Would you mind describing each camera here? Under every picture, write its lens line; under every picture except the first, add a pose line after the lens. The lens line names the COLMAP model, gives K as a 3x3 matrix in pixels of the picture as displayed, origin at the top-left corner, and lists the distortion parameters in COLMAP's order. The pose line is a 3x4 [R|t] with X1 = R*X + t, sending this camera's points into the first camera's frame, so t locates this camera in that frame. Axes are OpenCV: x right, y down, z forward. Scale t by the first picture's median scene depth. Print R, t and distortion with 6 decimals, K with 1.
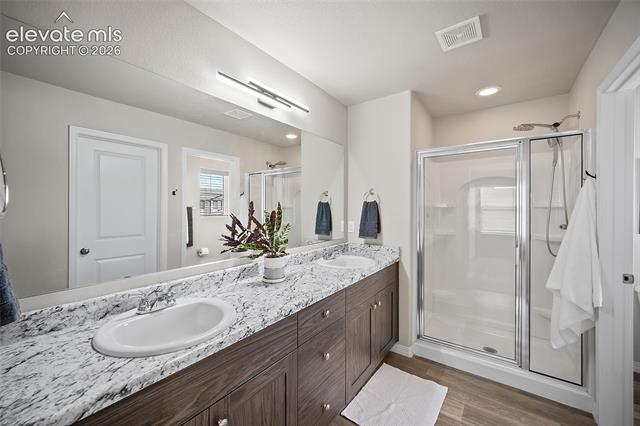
lens RADIAL K [[255.8, 0, 328.7], [0, 255.8, 209.2], [0, 0, 1]] dist [-0.004079, 0.000212]
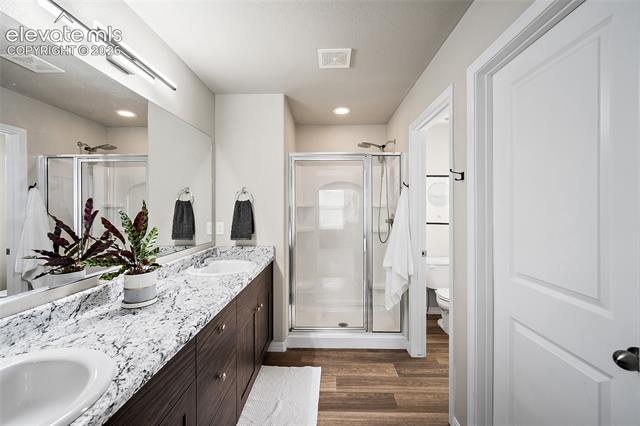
lens RADIAL K [[255.8, 0, 331.7], [0, 255.8, 208.5], [0, 0, 1]] dist [-0.004079, 0.000212]
pose [[0.820847, -0.002354, 0.571144, -0.151492], [0.002931, 0.999996, -0.000091, -0.000323], [-0.571141, 0.001749, 0.820850, 0.049872]]
